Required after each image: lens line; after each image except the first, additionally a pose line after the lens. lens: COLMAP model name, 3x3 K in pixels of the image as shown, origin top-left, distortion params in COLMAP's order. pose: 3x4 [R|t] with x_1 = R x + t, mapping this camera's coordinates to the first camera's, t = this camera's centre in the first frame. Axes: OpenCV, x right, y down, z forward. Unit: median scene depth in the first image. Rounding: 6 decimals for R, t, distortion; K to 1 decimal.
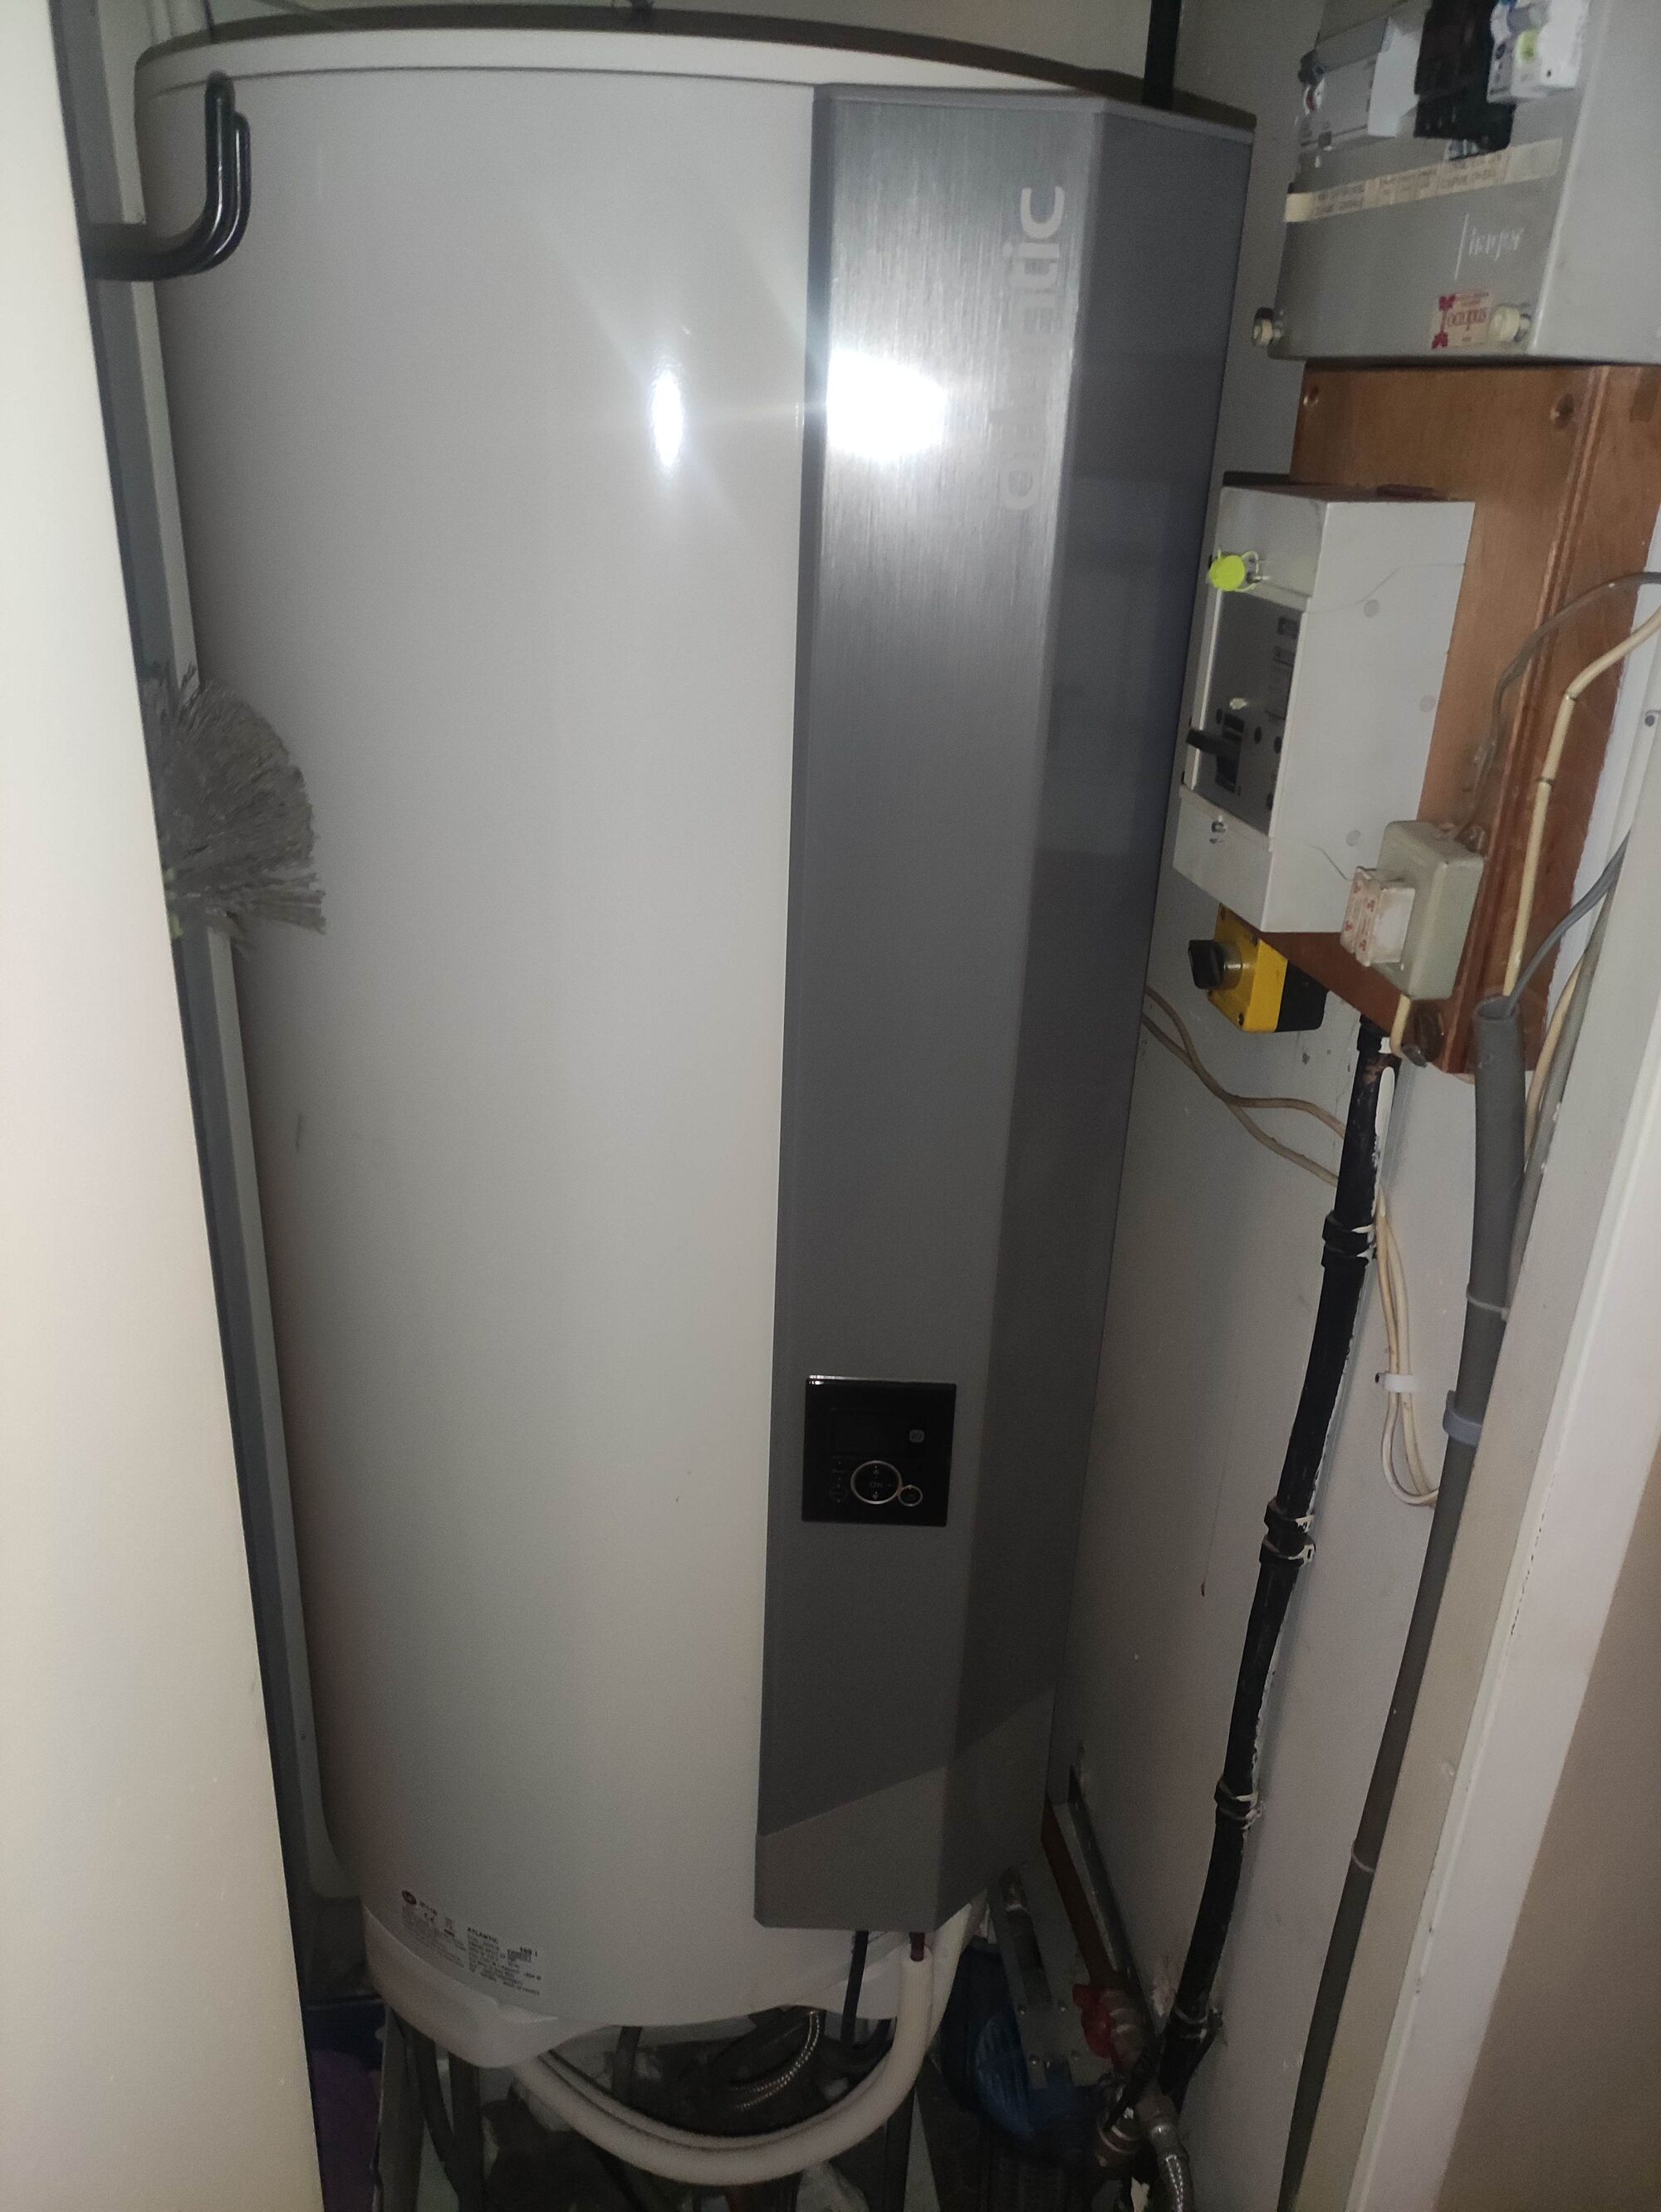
lens RADIAL K [[1614.6, 0, 820.0], [0, 1614.6, 1099.2], [0, 0, 1]] dist [0.006917, 0.000151]
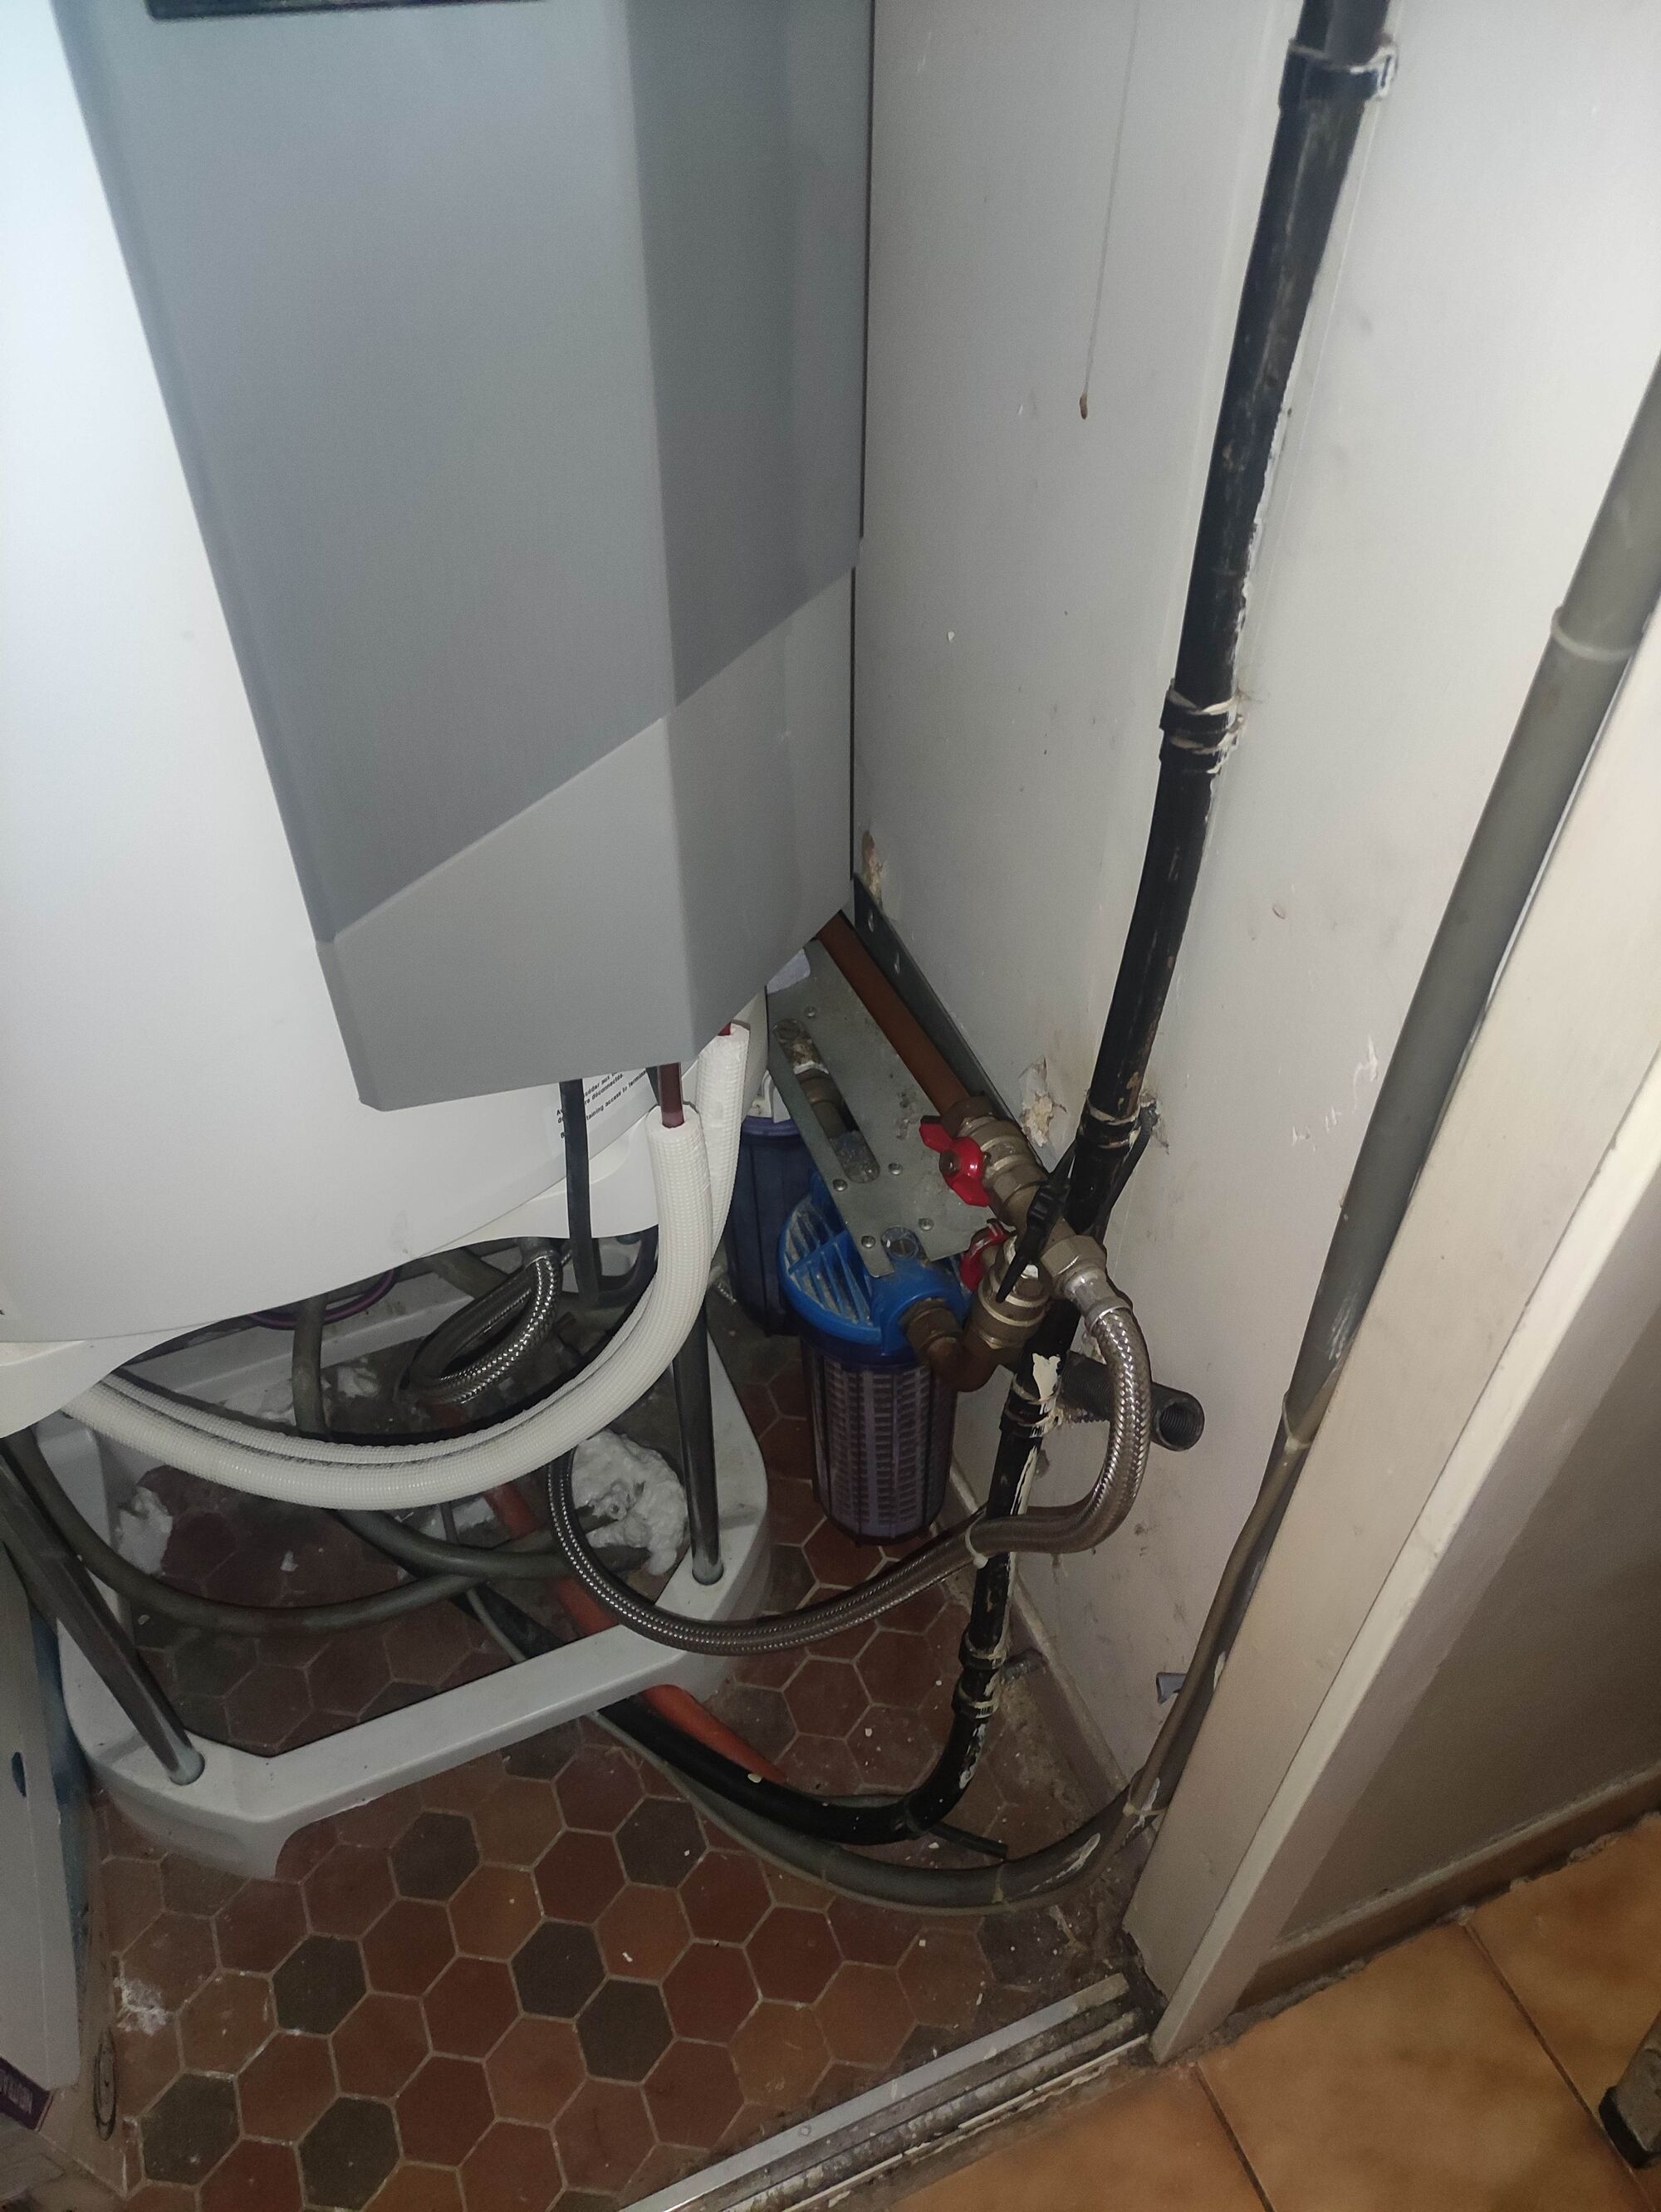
lens RADIAL K [[1614.6, 0, 820.0], [0, 1614.6, 1099.2], [0, 0, 1]] dist [0.006917, 0.000151]
pose [[0.967691, -0.201849, 0.151102, 0.023485], [0.127568, 0.908858, 0.397119, 0.285273], [-0.217488, -0.365013, 0.905243, 0.440572]]
